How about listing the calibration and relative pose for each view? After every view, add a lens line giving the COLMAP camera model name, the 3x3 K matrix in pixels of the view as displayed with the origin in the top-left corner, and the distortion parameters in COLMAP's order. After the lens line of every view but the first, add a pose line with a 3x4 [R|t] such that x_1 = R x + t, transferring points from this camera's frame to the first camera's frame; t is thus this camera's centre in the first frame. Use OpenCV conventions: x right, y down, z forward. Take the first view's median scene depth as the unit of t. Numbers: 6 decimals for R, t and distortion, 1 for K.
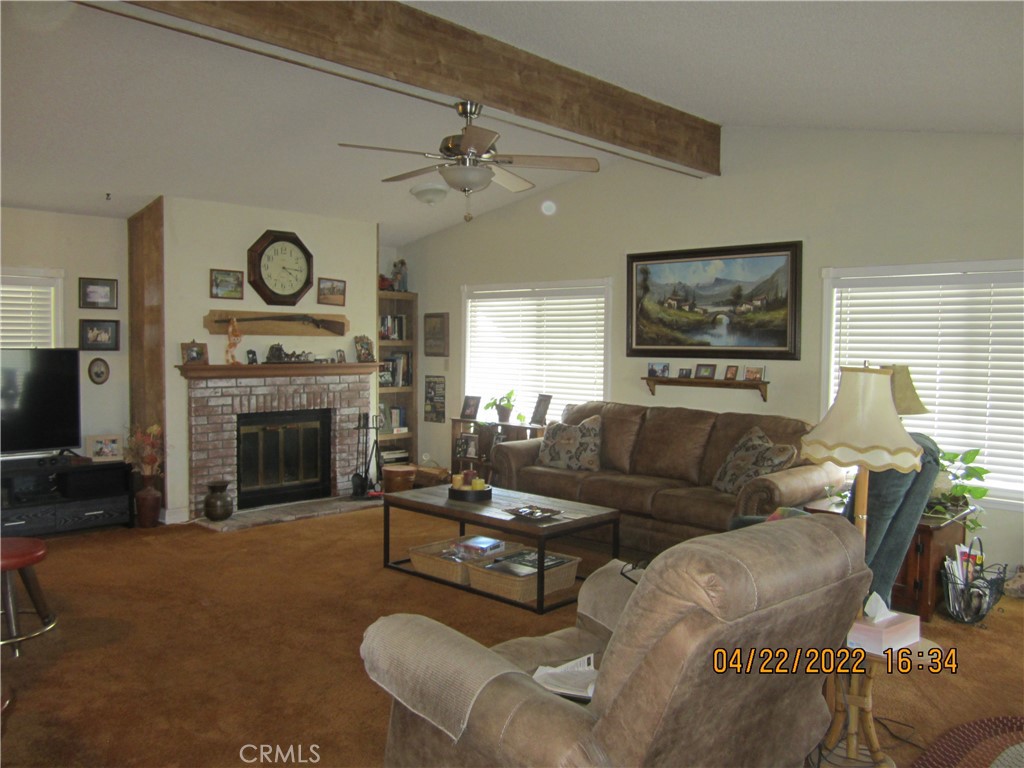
lens RADIAL K [[847.1, 0, 508.4], [0, 847.1, 385.9], [0, 0, 1]] dist [-0.061382, 0.036580]
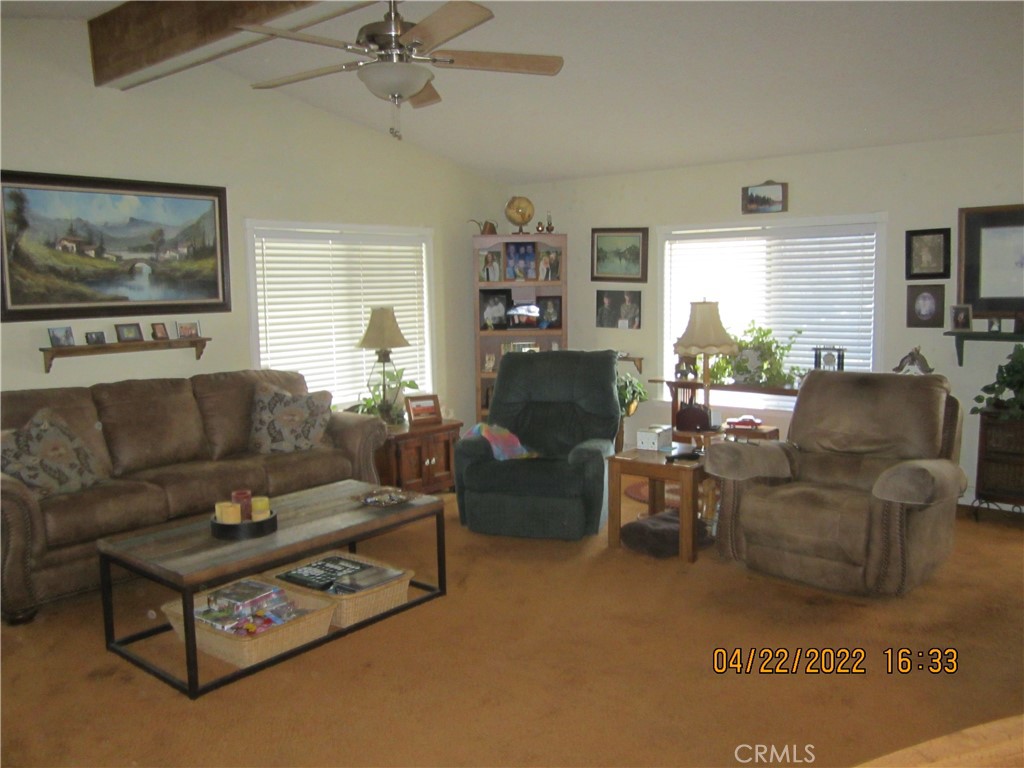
lens RADIAL K [[847.1, 0, 508.6], [0, 847.1, 376.7], [0, 0, 1]] dist [-0.061382, 0.036580]
pose [[-0.065782, -0.115663, 0.991108, -0.597250], [0.068536, 0.990390, 0.120128, -0.046891], [-0.995477, 0.075829, -0.057223, 0.689415]]
